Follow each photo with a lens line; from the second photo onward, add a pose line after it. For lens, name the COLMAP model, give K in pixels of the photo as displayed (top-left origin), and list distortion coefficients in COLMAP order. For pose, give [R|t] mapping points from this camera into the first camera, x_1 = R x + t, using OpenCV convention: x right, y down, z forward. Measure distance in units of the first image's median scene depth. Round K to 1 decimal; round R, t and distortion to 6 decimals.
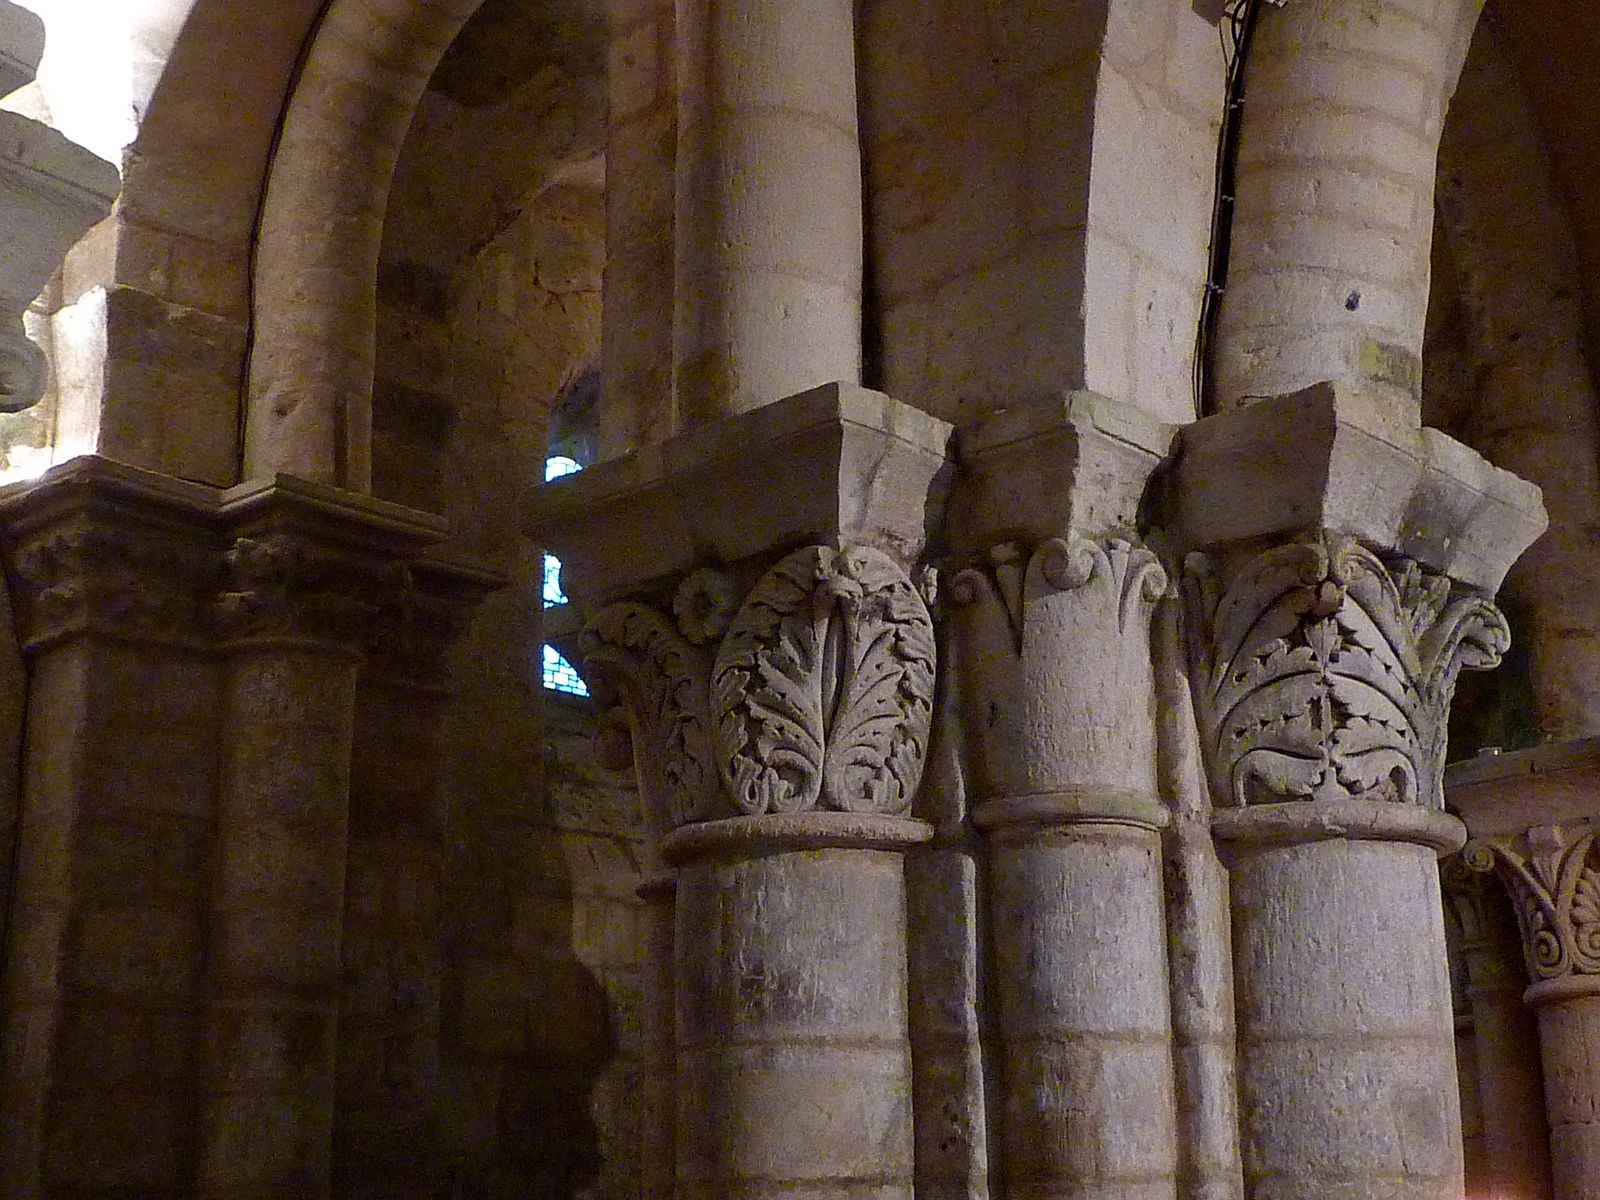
lens RADIAL K [[2160.6, 0, 823.9], [0, 2160.6, 595.2], [0, 0, 1]] dist [-0.004697, -0.044402]
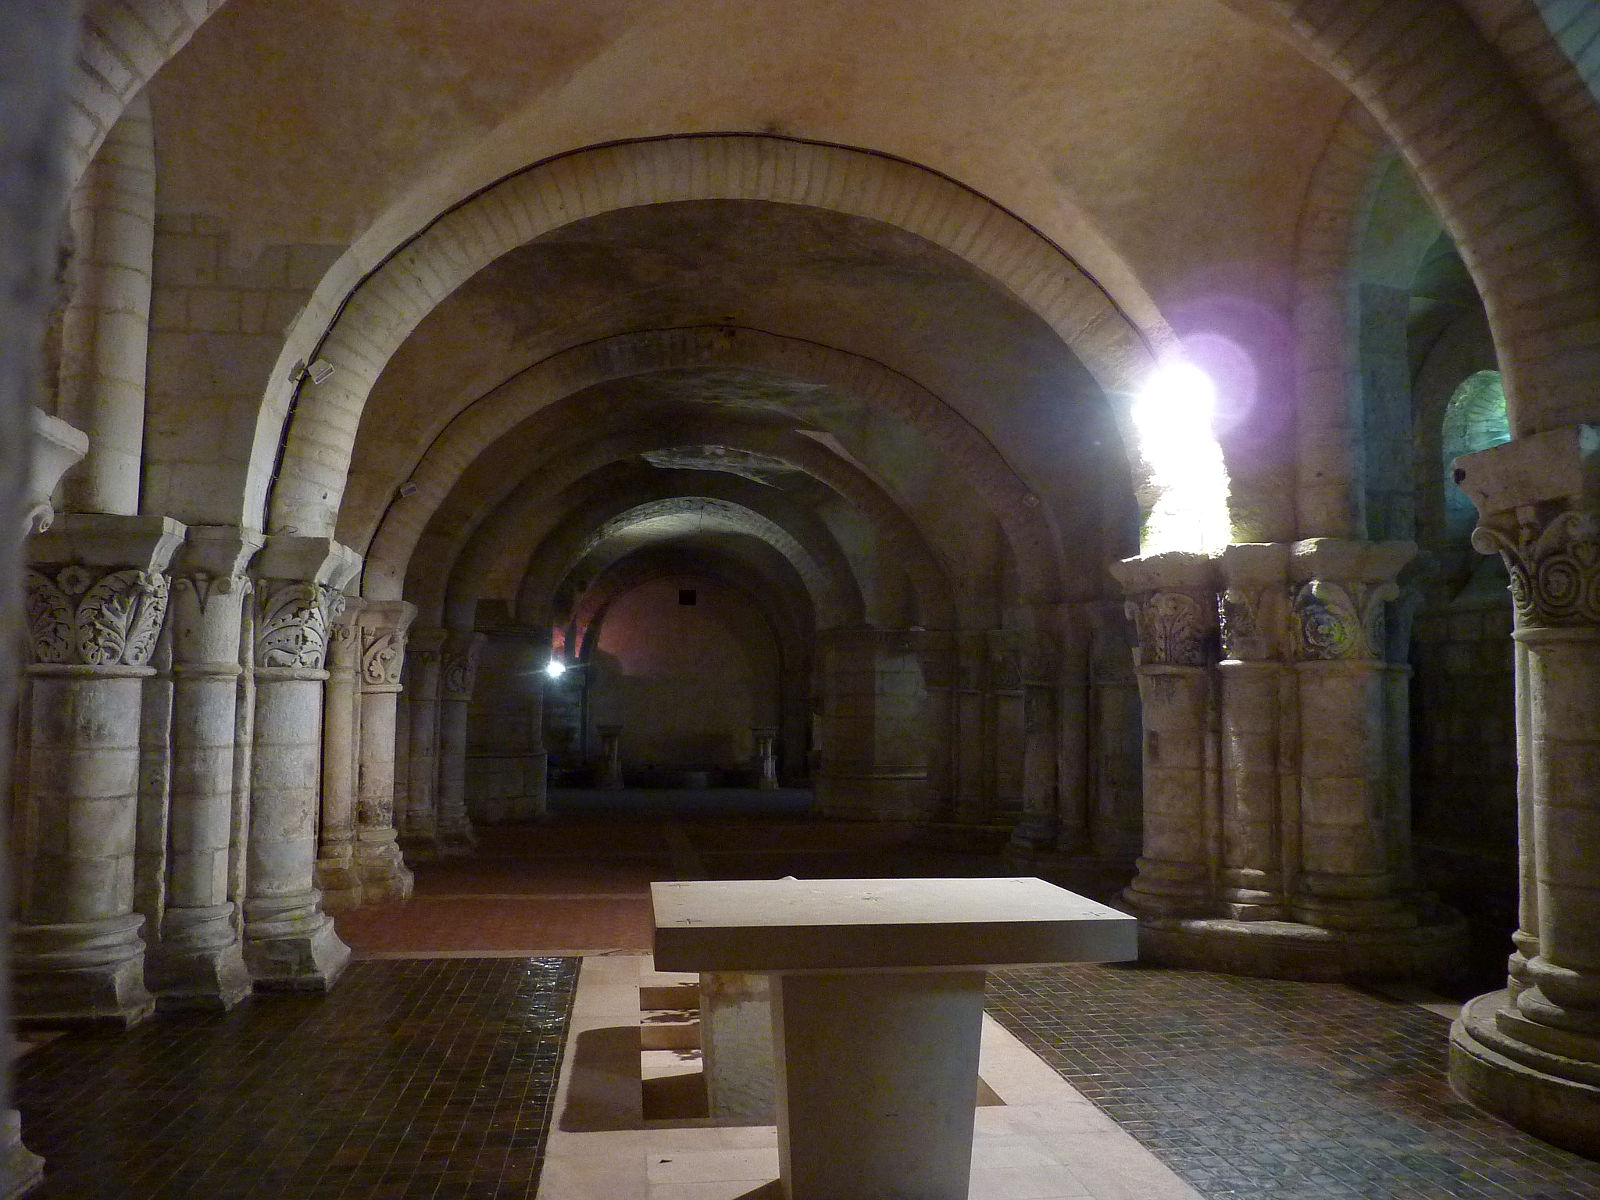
lens RADIAL K [[1168.5, 0, 800.0], [0, 1168.5, 600.0], [0, 0, 1]] dist [-0.032662, -0.007210]
pose [[0.612797, 0.082452, 0.785927, -0.612198], [-0.231268, 0.969711, 0.078590, -0.284870], [-0.755642, -0.229920, 0.613304, -0.503890]]
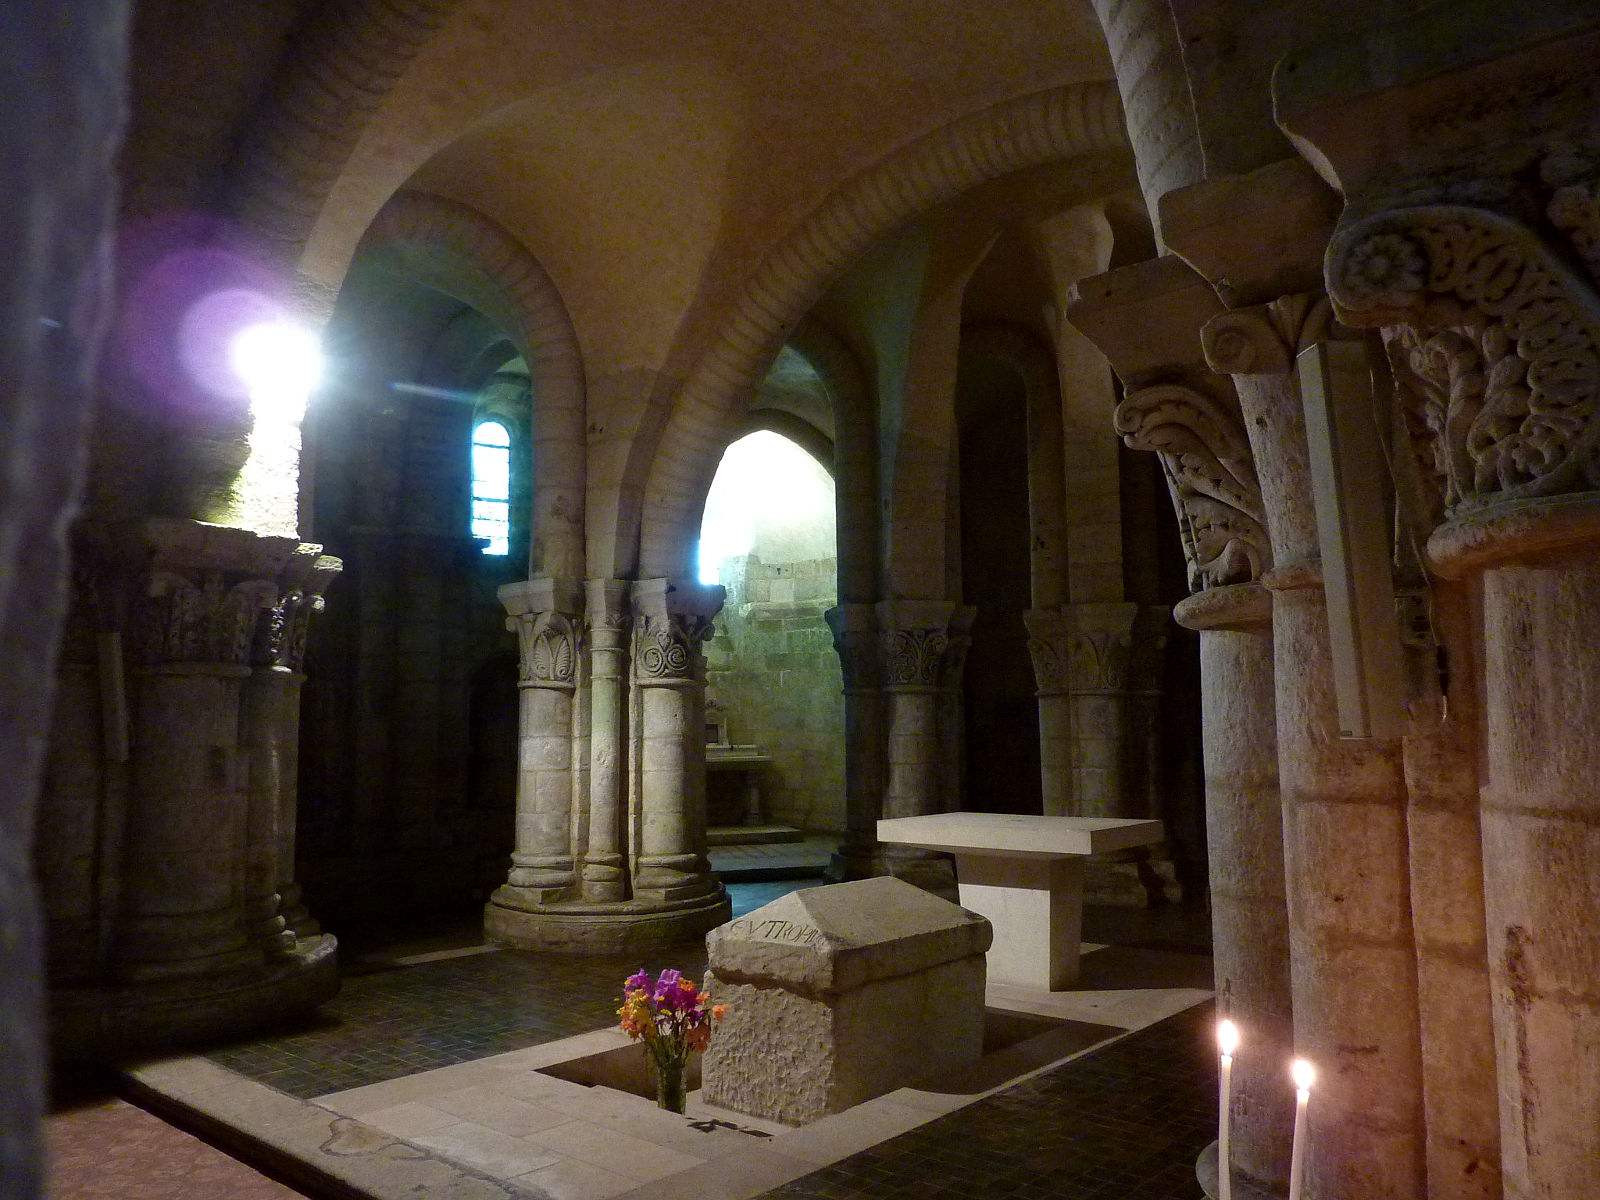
lens RADIAL K [[1168.5, 0, 800.0], [0, 1168.5, 600.0], [0, 0, 1]] dist [-0.032662, -0.007210]
pose [[-0.998587, 0.008951, -0.052386, 0.544369], [0.028332, 0.923624, -0.382252, 0.337361], [0.044963, -0.383196, -0.922572, 1.602404]]
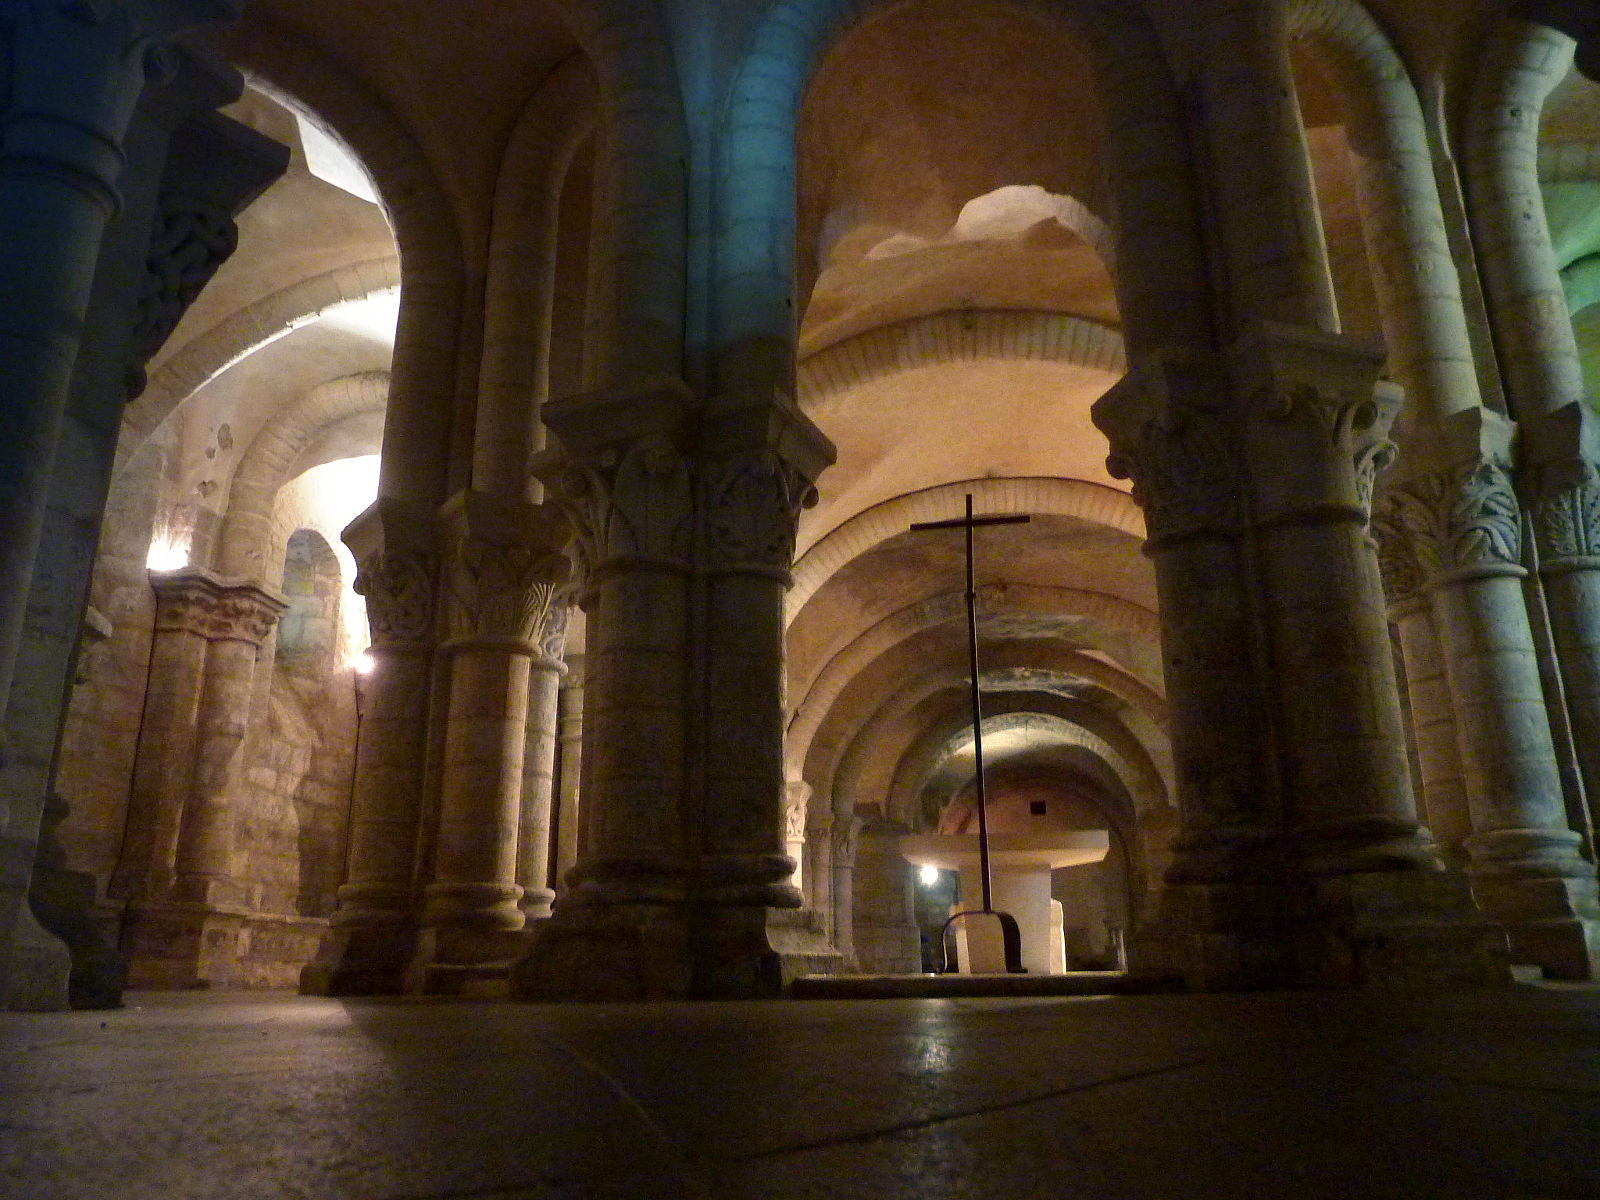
lens RADIAL K [[1168.5, 0, 800.0], [0, 1168.5, 600.0], [0, 0, 1]] dist [-0.032662, -0.007210]
pose [[0.839874, 0.162975, 0.517736, -1.022409], [-0.148152, 0.986471, -0.070192, -0.240148], [-0.522171, -0.017751, 0.852656, -1.184153]]
